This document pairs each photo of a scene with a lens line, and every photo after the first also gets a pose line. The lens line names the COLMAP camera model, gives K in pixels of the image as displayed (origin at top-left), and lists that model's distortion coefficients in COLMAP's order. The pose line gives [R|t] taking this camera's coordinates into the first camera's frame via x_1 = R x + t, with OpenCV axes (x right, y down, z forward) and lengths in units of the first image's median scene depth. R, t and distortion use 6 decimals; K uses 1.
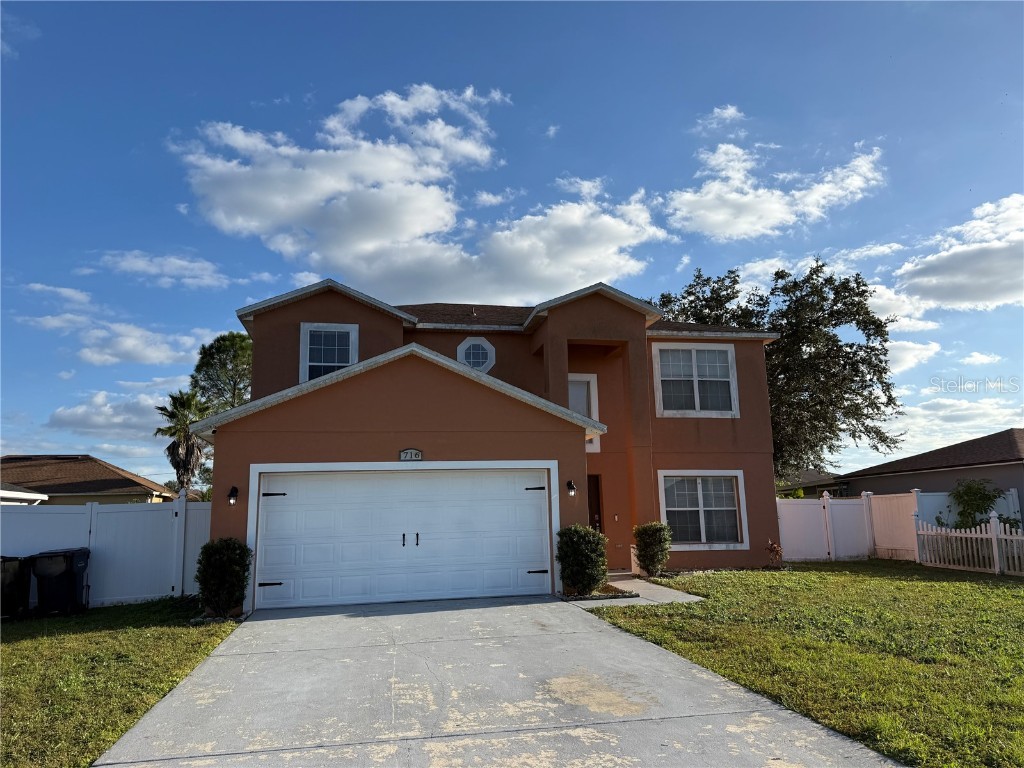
lens RADIAL K [[707.1, 0, 504.2], [0, 707.1, 382.0], [0, 0, 1]] dist [0.124338, -0.260334]
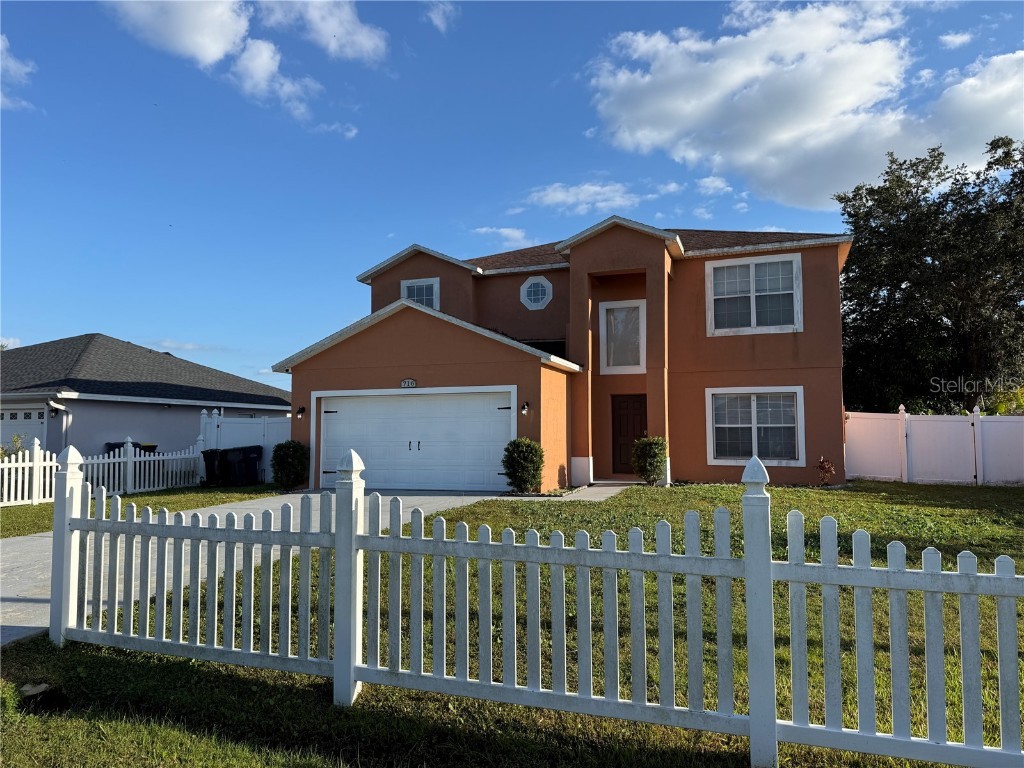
lens RADIAL K [[752.1, 0, 512.0], [0, 752.1, 384.0], [0, 0, 1]] dist [-0.004988, -0.003521]
pose [[0.841935, -0.021822, -0.539137, 0.321846], [0.086285, 0.991769, 0.094603, -0.005185], [0.532635, -0.126169, 0.836888, -0.031069]]
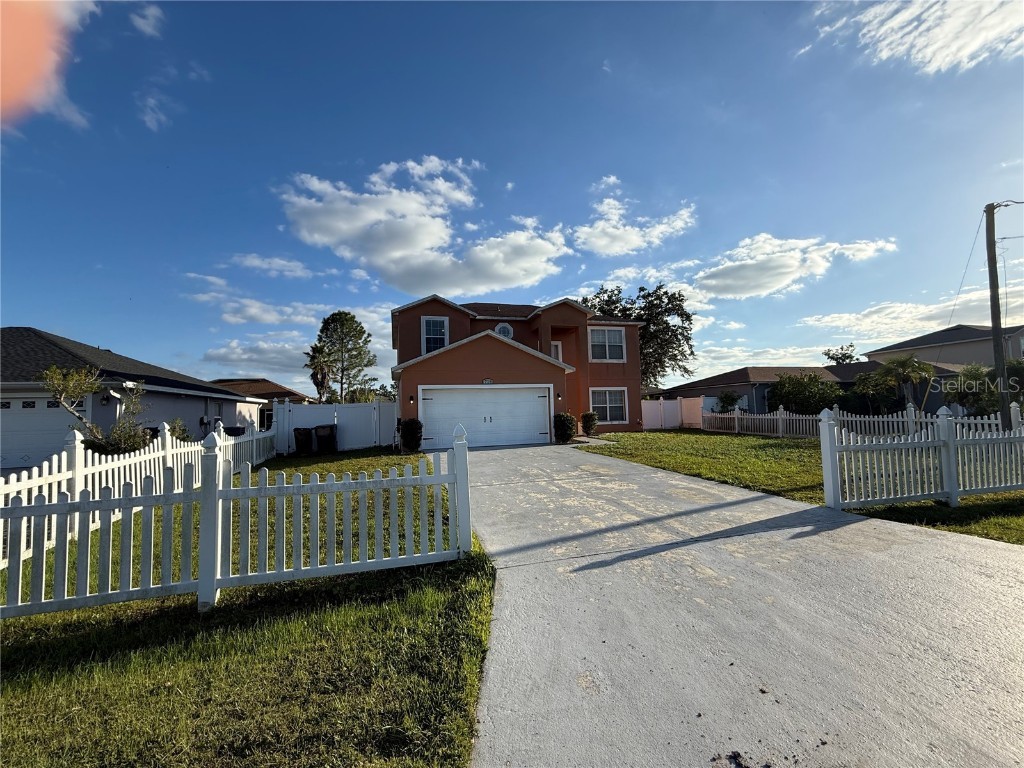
lens RADIAL K [[406.9, 0, 509.3], [0, 406.9, 384.3], [0, 0, 1]] dist [-0.000617, -0.000064]
pose [[0.997149, -0.001761, 0.075440, -0.053649], [-0.007124, 0.993067, 0.117334, -0.014537], [-0.075124, -0.117537, 0.990223, -0.095160]]
